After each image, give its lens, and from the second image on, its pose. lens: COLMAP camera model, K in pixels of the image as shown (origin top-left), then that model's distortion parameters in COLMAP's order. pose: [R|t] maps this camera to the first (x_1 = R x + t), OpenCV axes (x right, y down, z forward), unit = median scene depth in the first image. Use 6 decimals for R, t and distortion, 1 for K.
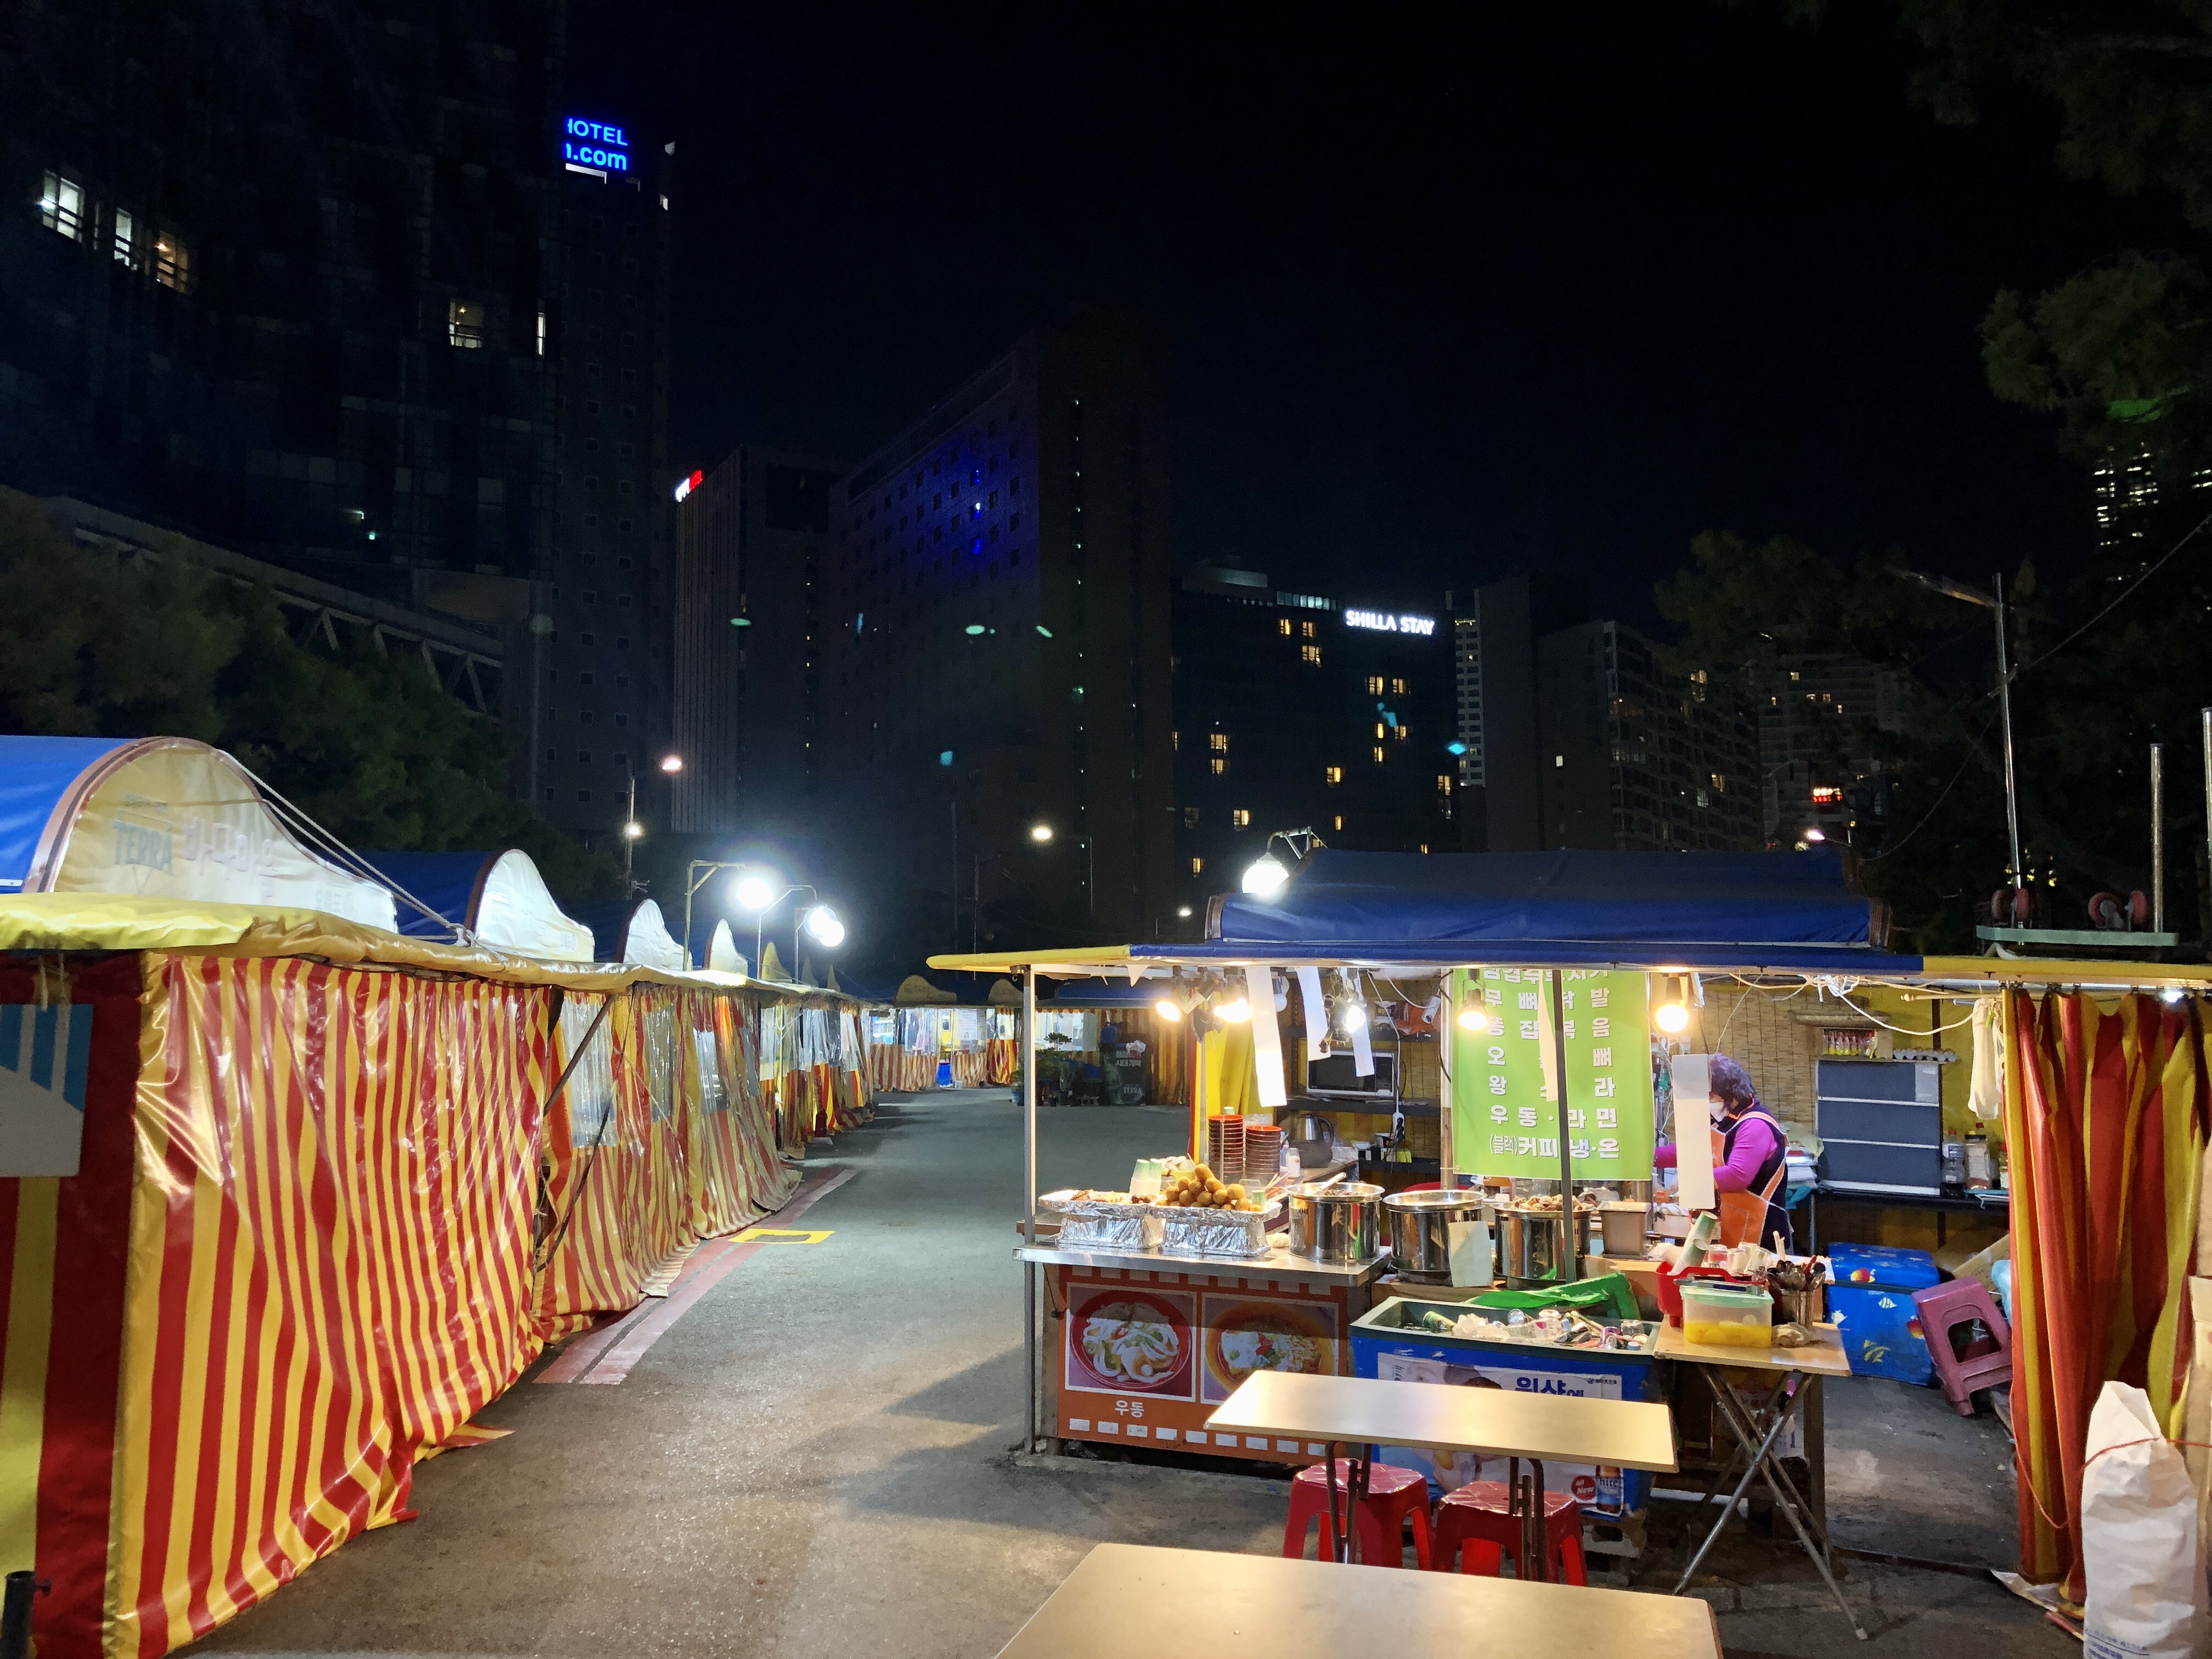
lens RADIAL K [[1804.9, 0, 1101.0], [0, 1804.9, 821.4], [0, 0, 1]] dist [0.041310, -0.047996]
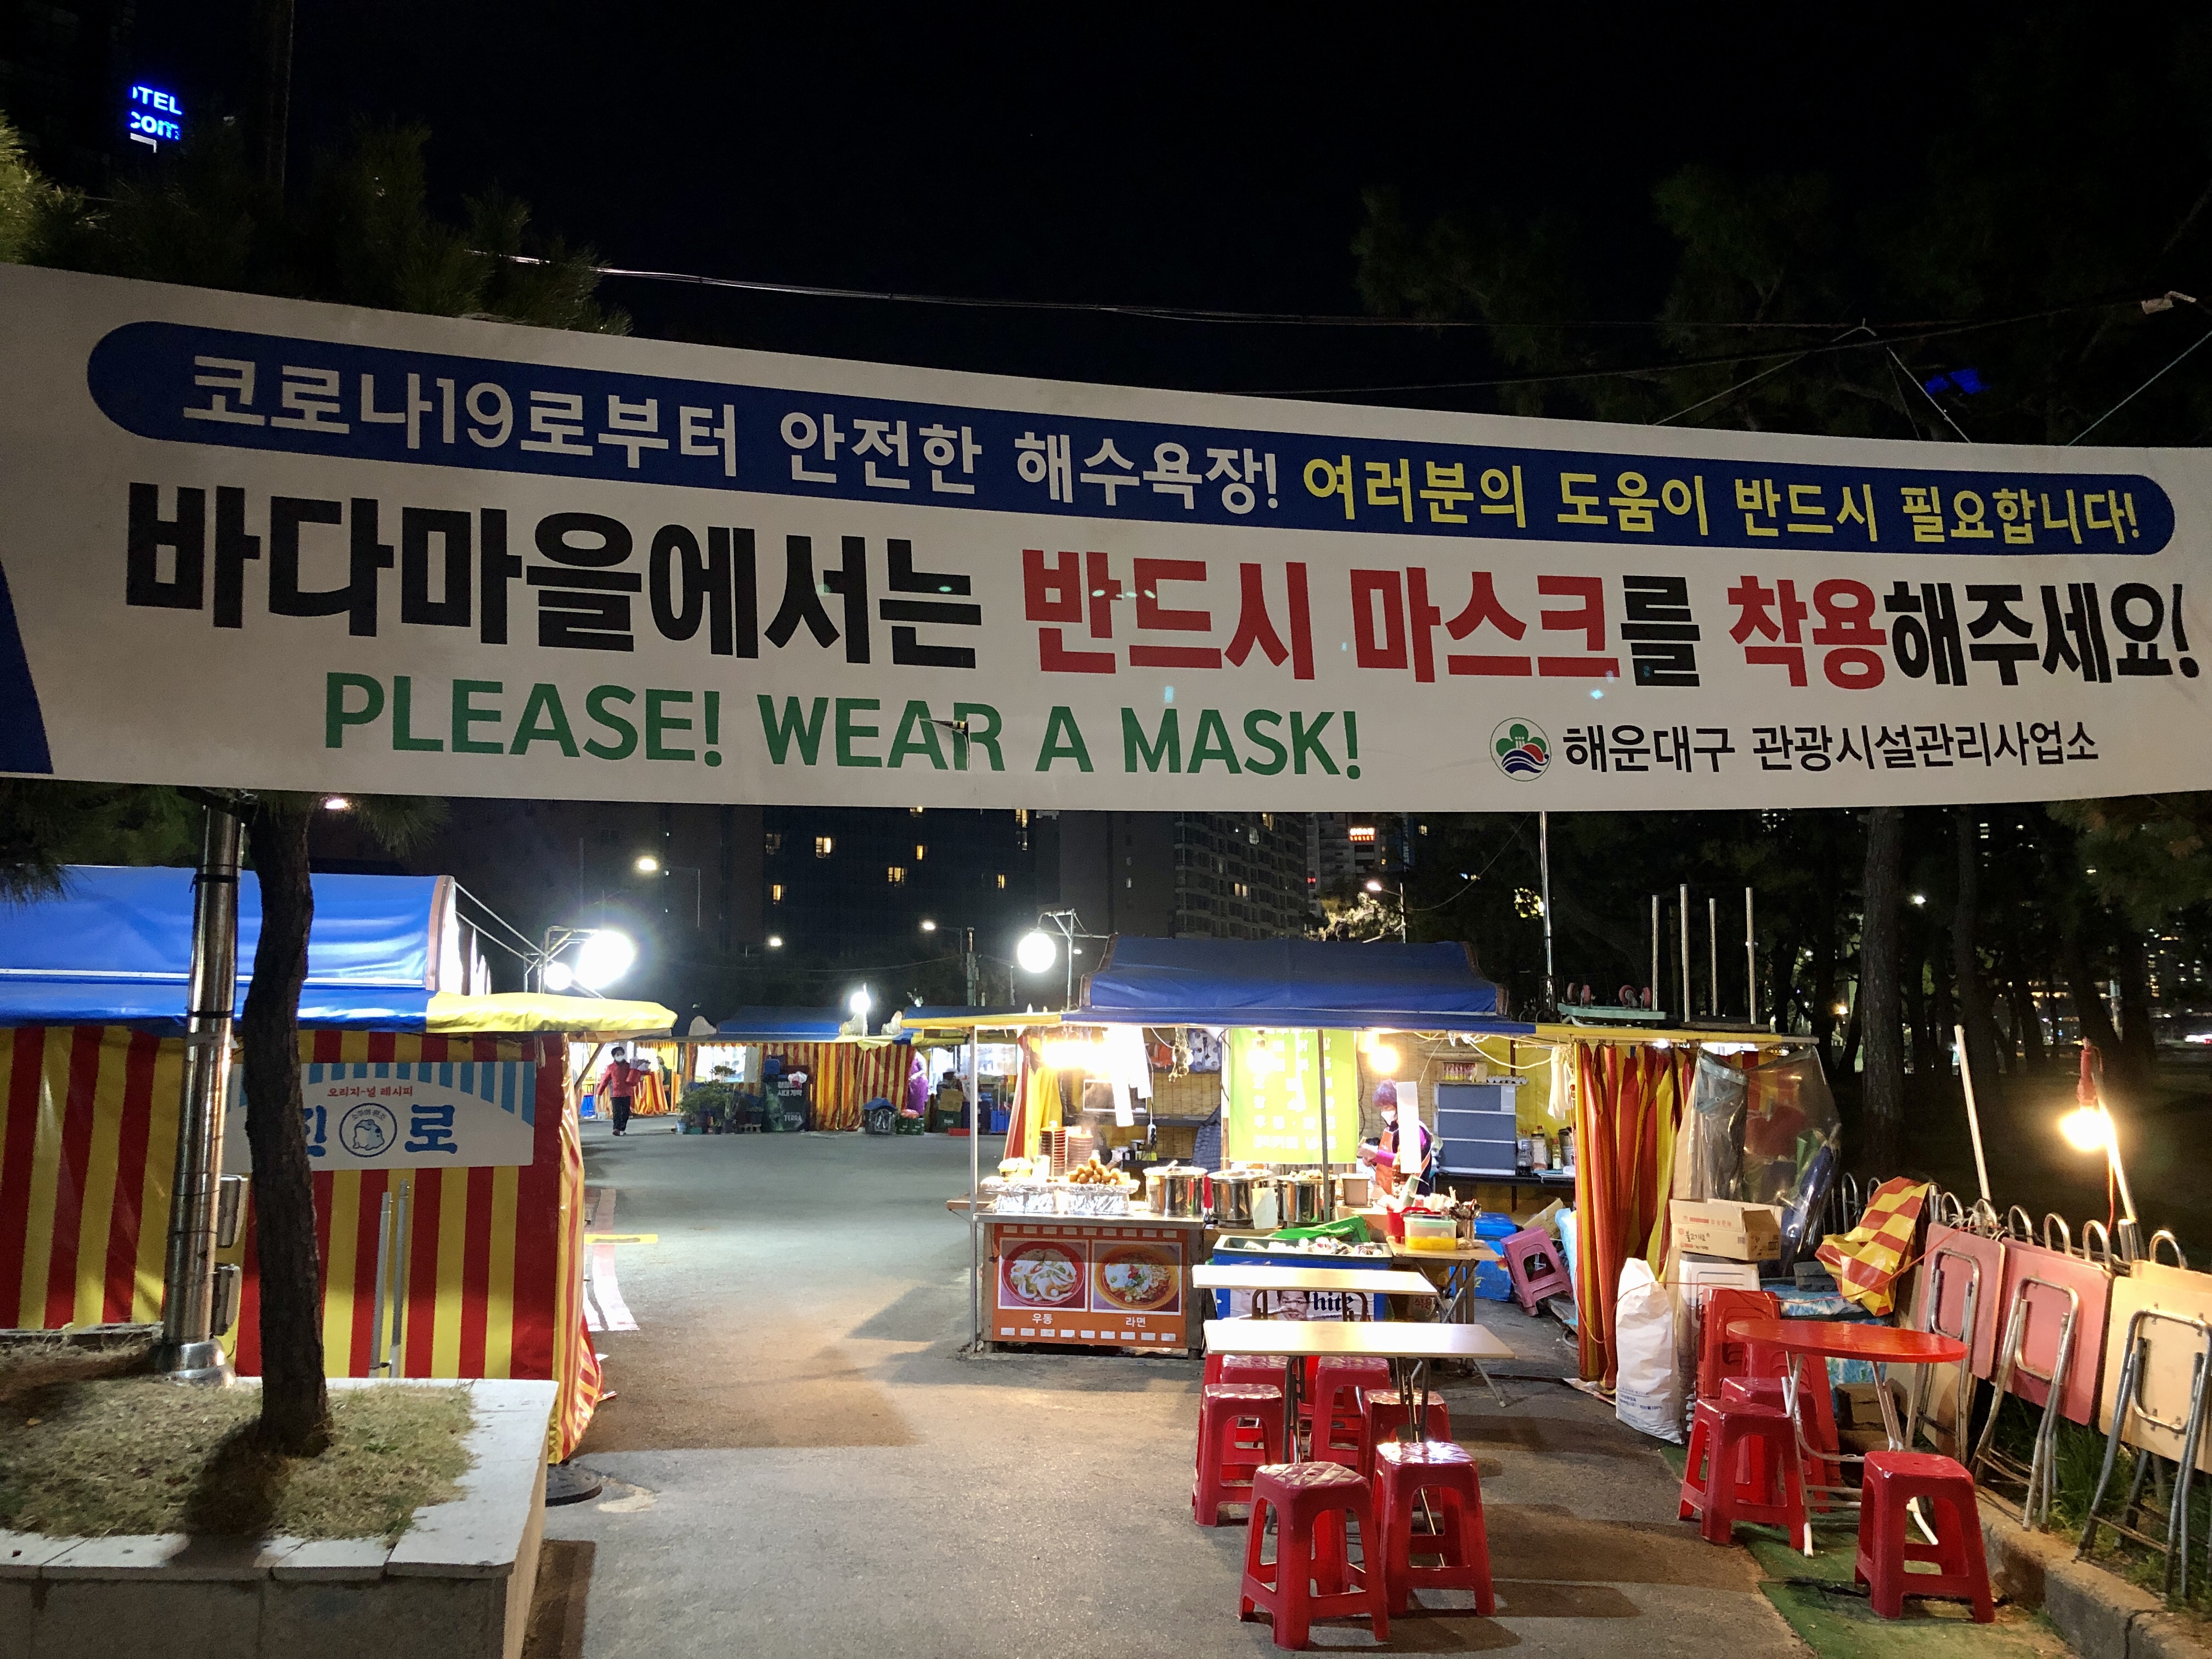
lens RADIAL K [[1804.9, 0, 1111.0], [0, 1804.9, 827.5], [0, 0, 1]] dist [0.041310, -0.047996]
pose [[0.970531, 0.024942, 0.239683, -0.302415], [-0.022118, 0.999651, -0.014462, -0.066909], [-0.239960, 0.008734, 0.970743, -0.490684]]
